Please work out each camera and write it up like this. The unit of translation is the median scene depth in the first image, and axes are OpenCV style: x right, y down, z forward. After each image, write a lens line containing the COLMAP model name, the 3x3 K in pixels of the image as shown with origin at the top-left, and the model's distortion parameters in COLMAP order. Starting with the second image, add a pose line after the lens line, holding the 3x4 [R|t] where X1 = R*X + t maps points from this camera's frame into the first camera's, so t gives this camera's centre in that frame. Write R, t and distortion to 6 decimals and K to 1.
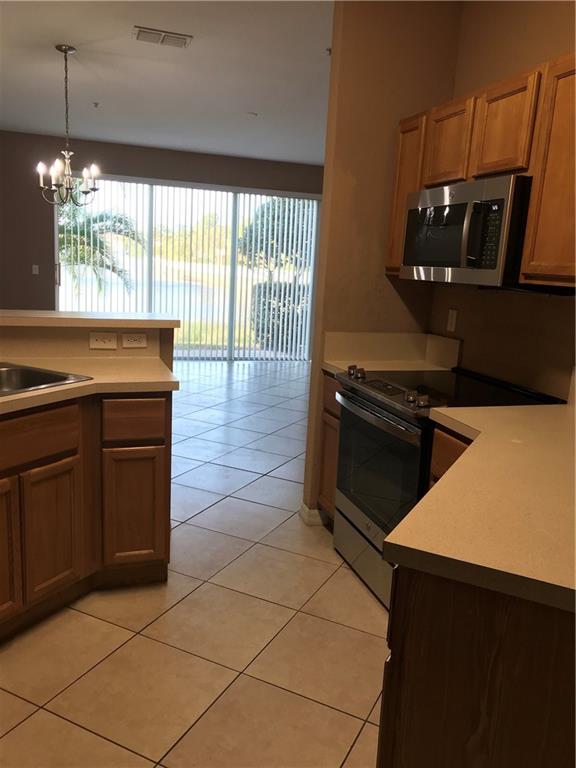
lens RADIAL K [[624.0, 0, 288.0], [0, 624.0, 384.0], [0, 0, 1]] dist [0.022550, -0.000893]
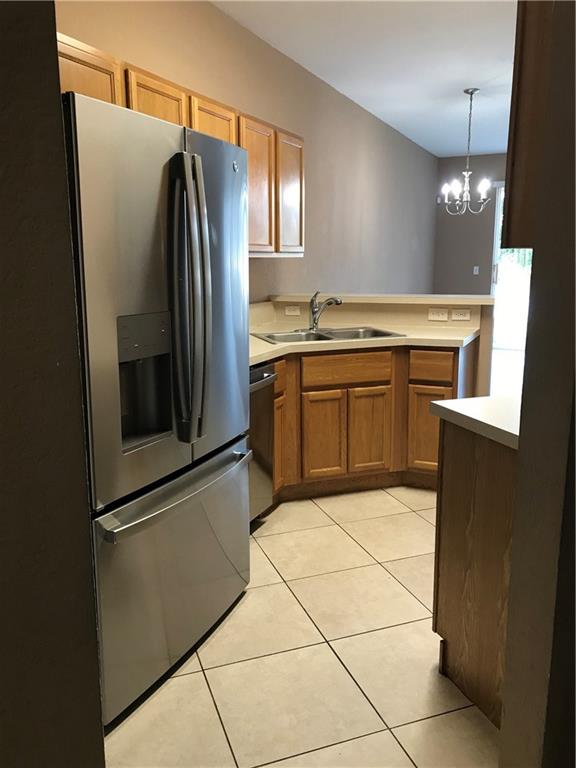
lens RADIAL K [[624.0, 0, 288.0], [0, 624.0, 384.0], [0, 0, 1]] dist [0.022550, -0.000893]
pose [[0.723261, 0.078280, -0.686123, 0.481671], [-0.084430, 0.996124, 0.024649, 0.087906], [0.685394, 0.040102, 0.727068, -0.240540]]
